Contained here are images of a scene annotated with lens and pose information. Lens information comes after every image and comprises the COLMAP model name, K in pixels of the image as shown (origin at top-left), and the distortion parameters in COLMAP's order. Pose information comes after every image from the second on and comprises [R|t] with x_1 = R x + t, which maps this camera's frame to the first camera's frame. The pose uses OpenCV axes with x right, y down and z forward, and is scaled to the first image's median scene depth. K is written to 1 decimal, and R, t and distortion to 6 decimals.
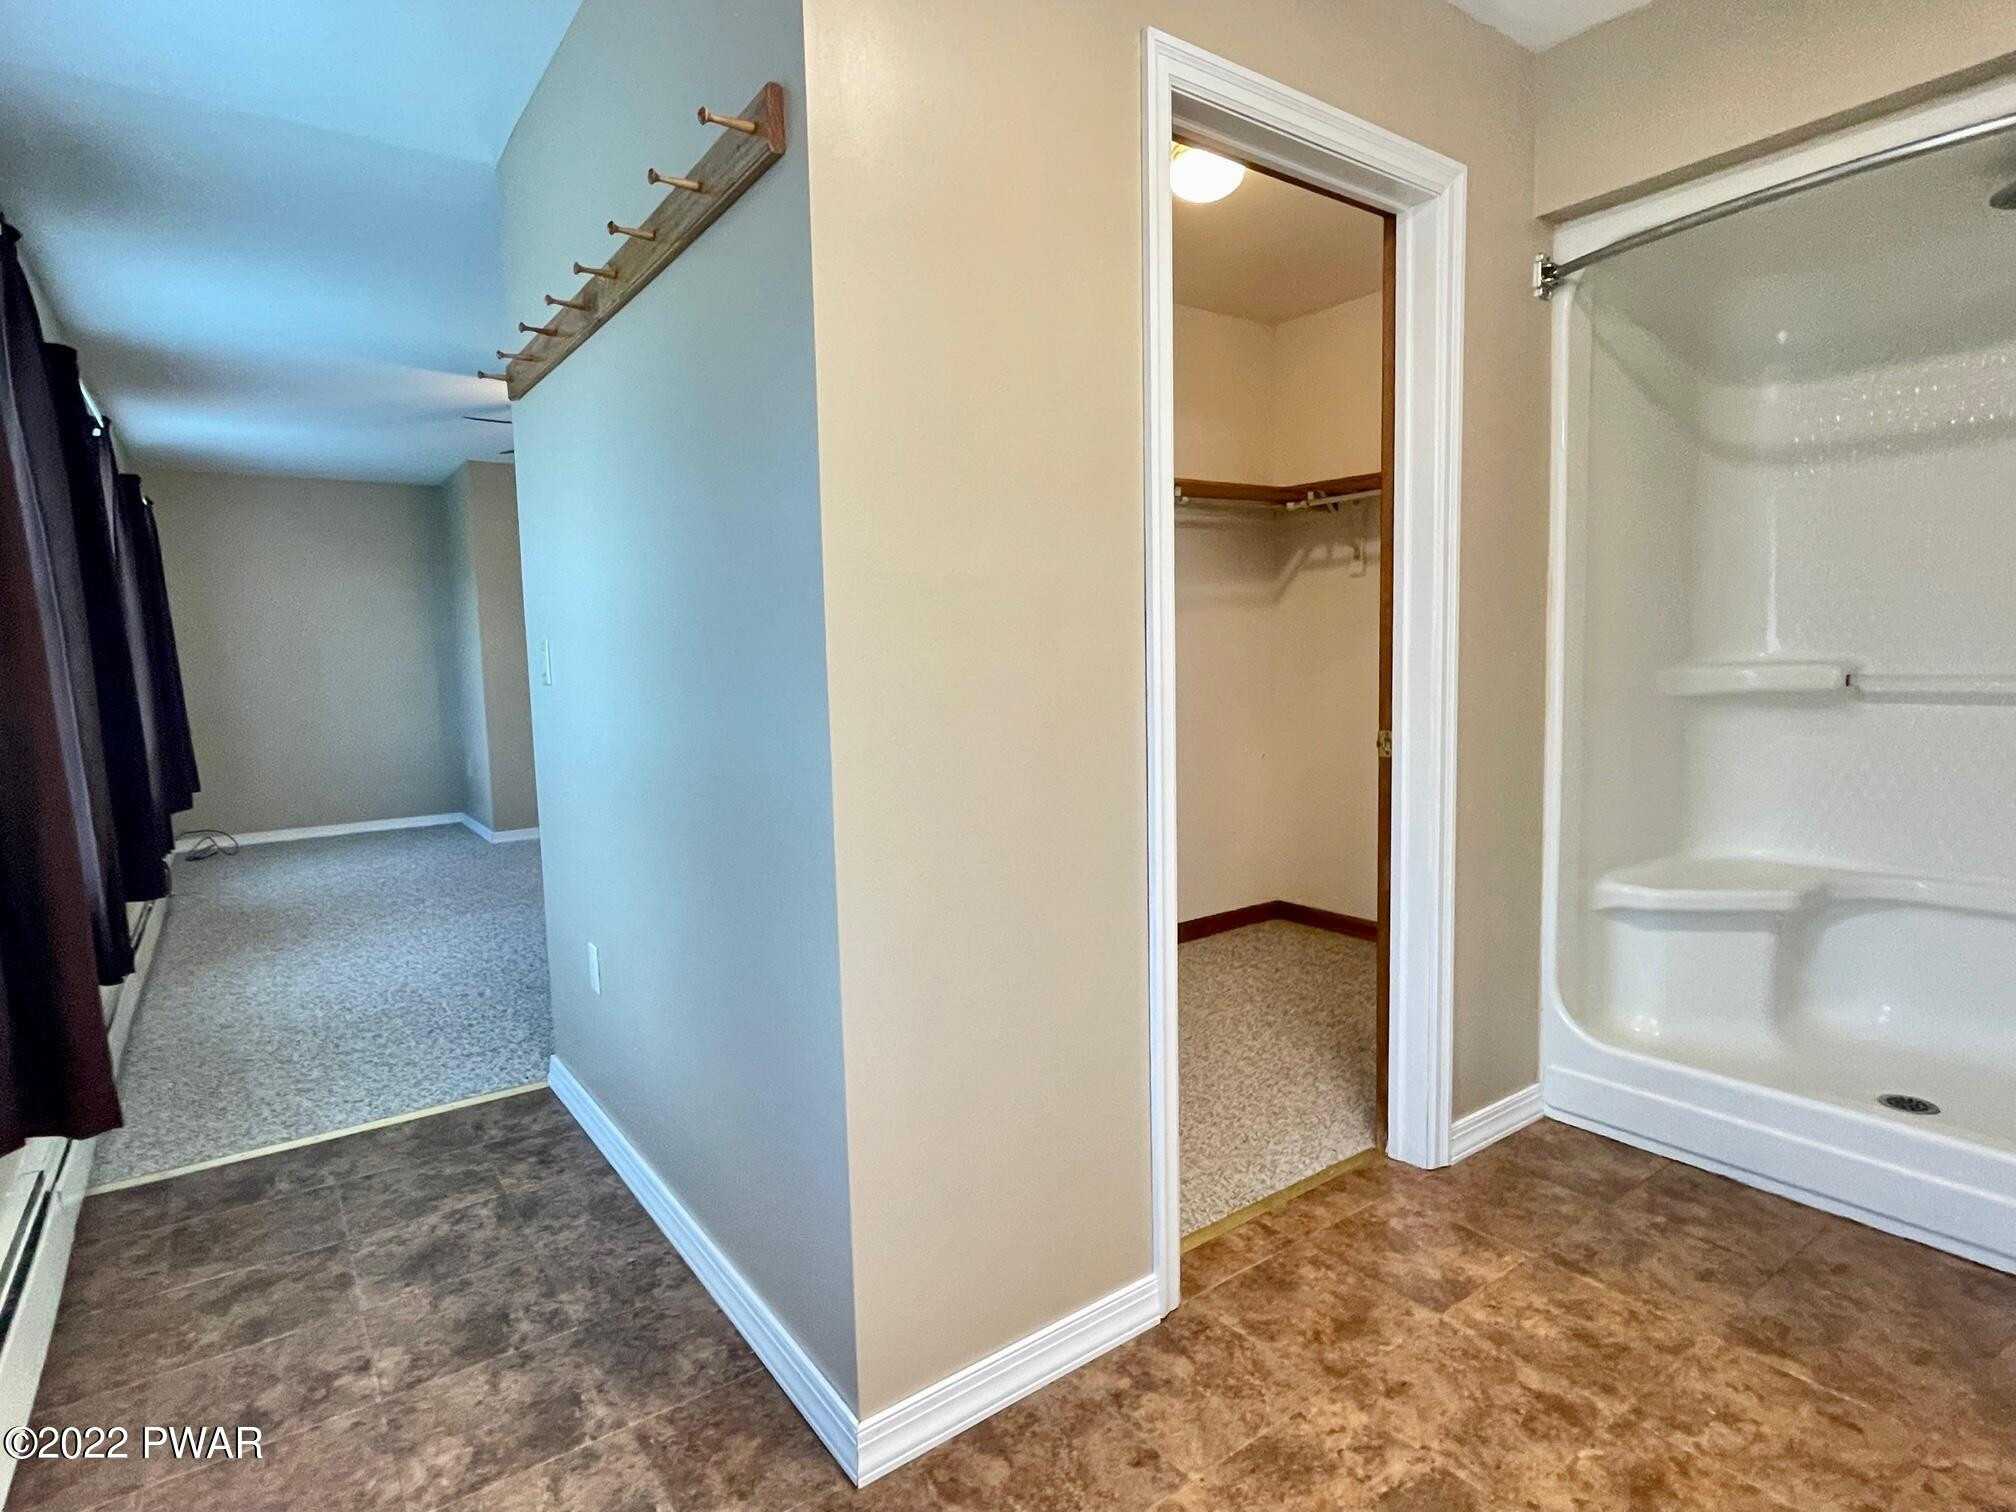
lens RADIAL K [[1076.6, 0, 1010.5], [0, 1076.6, 762.6], [0, 0, 1]] dist [0.004359, 0.003757]
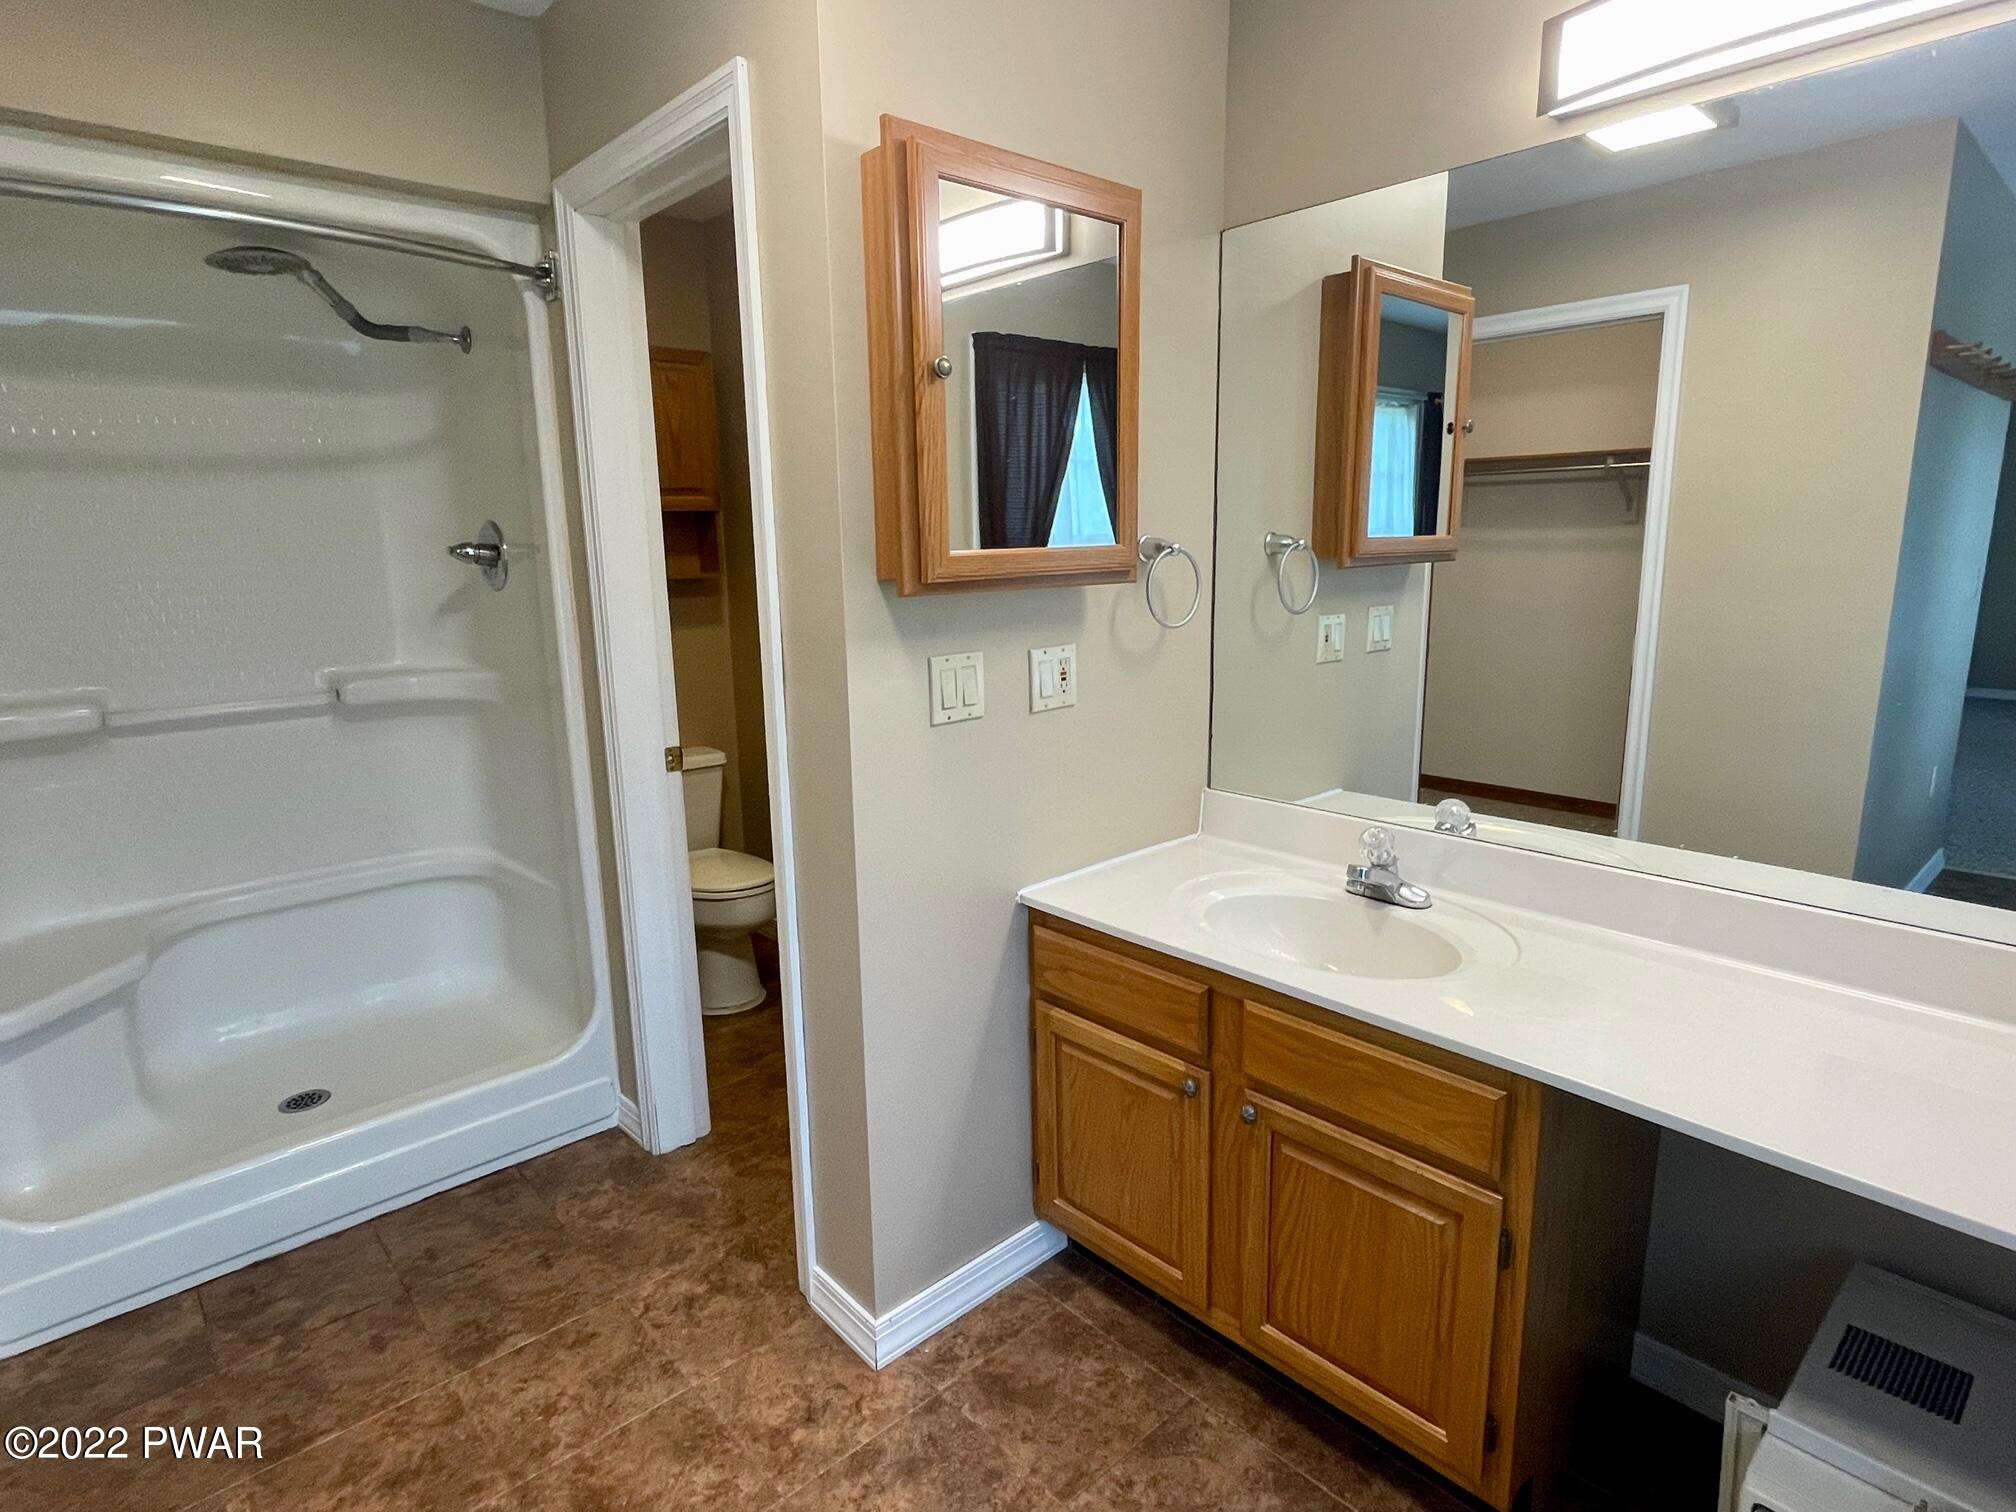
lens RADIAL K [[1076.6, 0, 1003.7], [0, 1076.6, 757.8], [0, 0, 1]] dist [0.004359, 0.003757]
pose [[-0.092838, -0.173170, 0.980507, -0.324223], [0.128558, 0.974432, 0.184270, -0.177187], [-0.987347, 0.143160, -0.068202, 0.475403]]
